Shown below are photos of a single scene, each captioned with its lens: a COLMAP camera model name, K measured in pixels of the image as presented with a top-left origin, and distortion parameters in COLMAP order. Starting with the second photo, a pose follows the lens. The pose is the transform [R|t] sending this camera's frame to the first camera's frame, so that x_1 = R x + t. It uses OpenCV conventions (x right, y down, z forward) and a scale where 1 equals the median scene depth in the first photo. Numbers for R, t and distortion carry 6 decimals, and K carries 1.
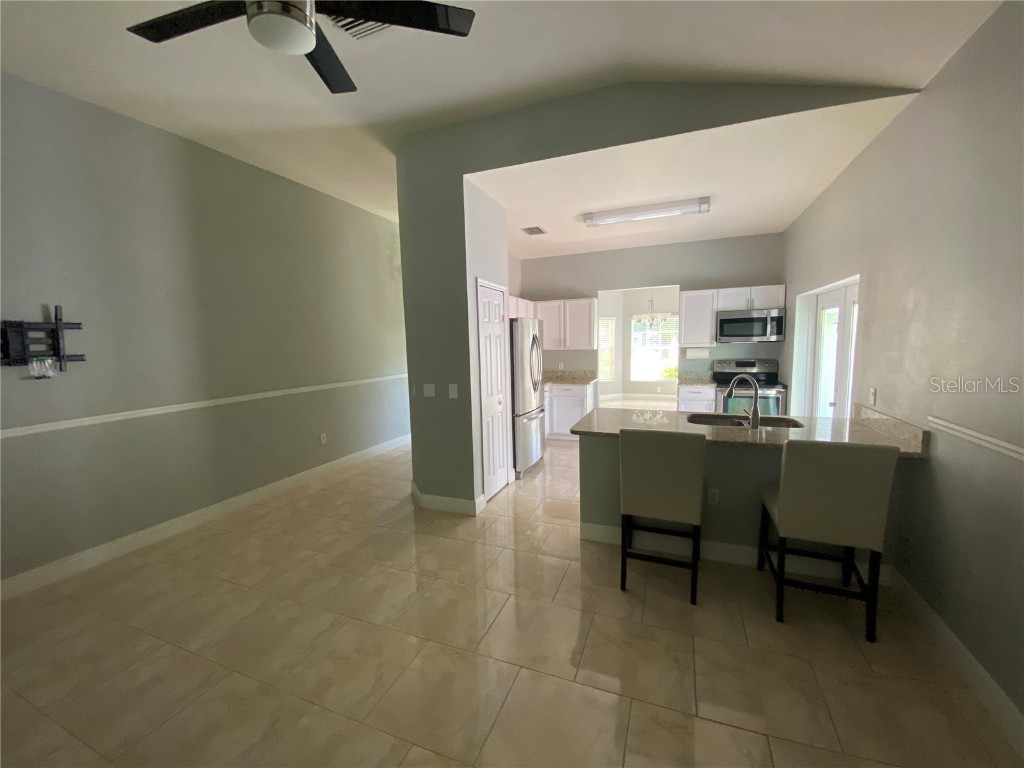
lens RADIAL K [[415.4, 0, 509.2], [0, 415.4, 388.1], [0, 0, 1]] dist [0.051643, -0.039303]
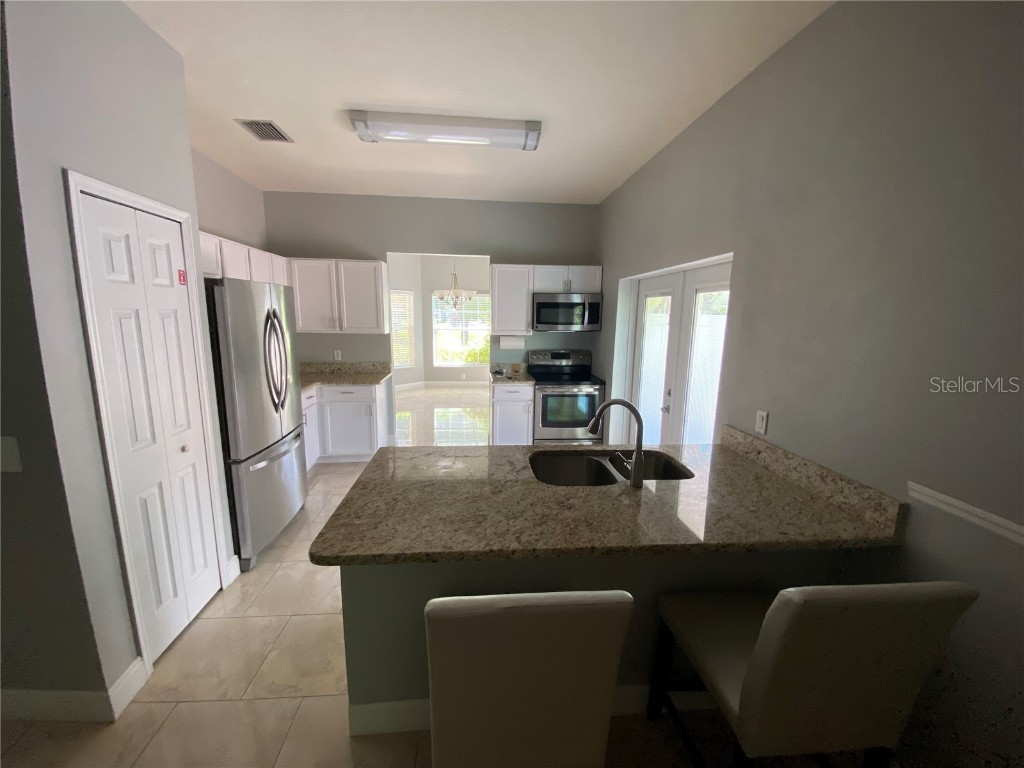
lens RADIAL K [[415.4, 0, 509.2], [0, 415.4, 388.1], [0, 0, 1]] dist [0.051643, -0.039303]
pose [[0.891566, -0.041544, 0.450982, 0.076015], [0.014901, 0.997936, 0.062469, -0.047948], [-0.452646, -0.048975, 0.890344, 0.288932]]
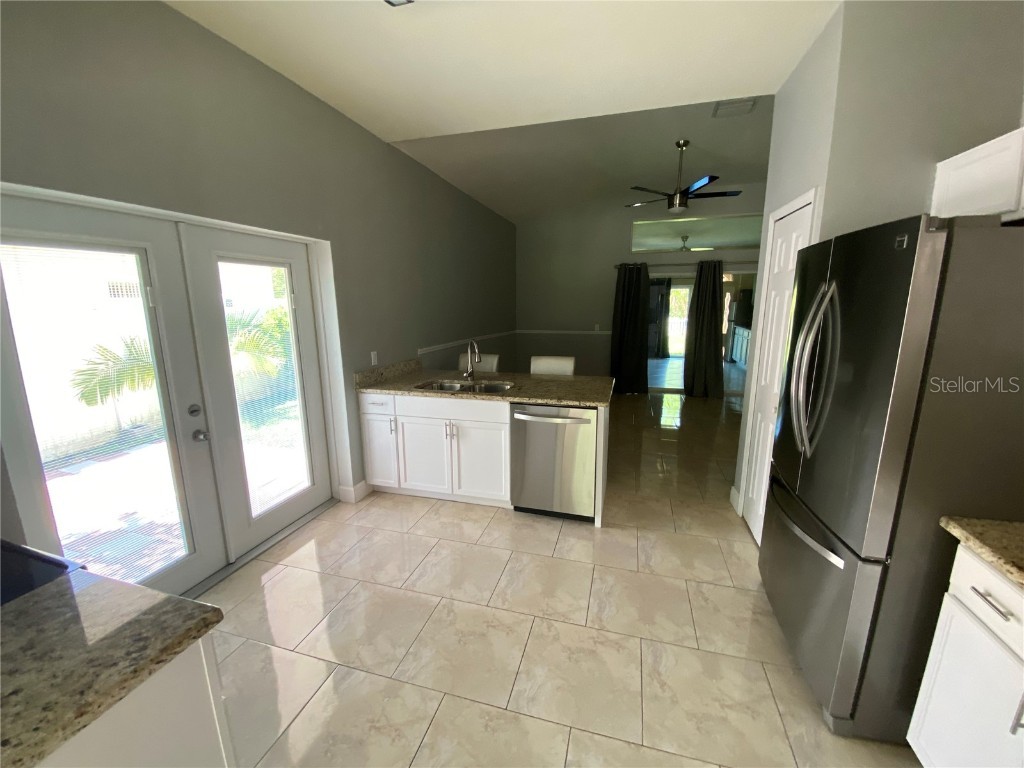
lens RADIAL K [[415.4, 0, 509.2], [0, 415.4, 388.1], [0, 0, 1]] dist [0.051643, -0.039303]
pose [[-0.995121, 0.047431, -0.086517, 0.309450], [0.018006, 0.949447, 0.313411, -0.144251], [0.097009, 0.310324, -0.945668, 1.178119]]
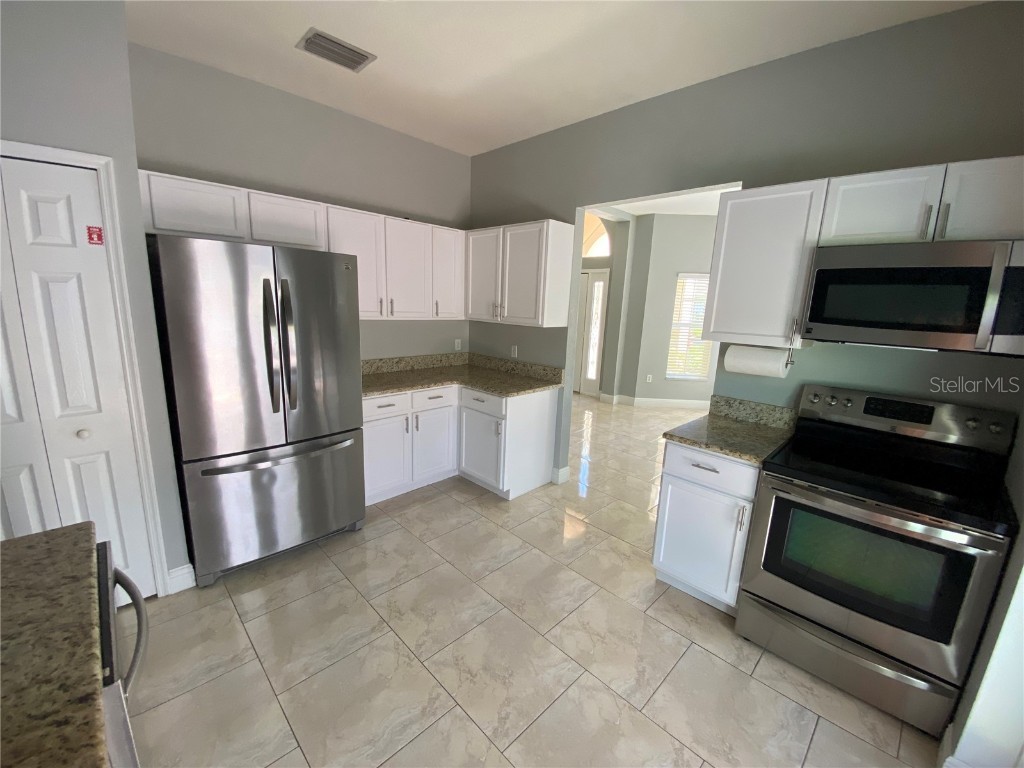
lens RADIAL K [[415.4, 0, 509.2], [0, 415.4, 388.1], [0, 0, 1]] dist [0.051643, -0.039303]
pose [[0.911793, 0.142060, -0.385295, 0.426658], [-0.106786, 0.988002, 0.111574, -0.083564], [0.396522, -0.060588, 0.916023, 0.601008]]
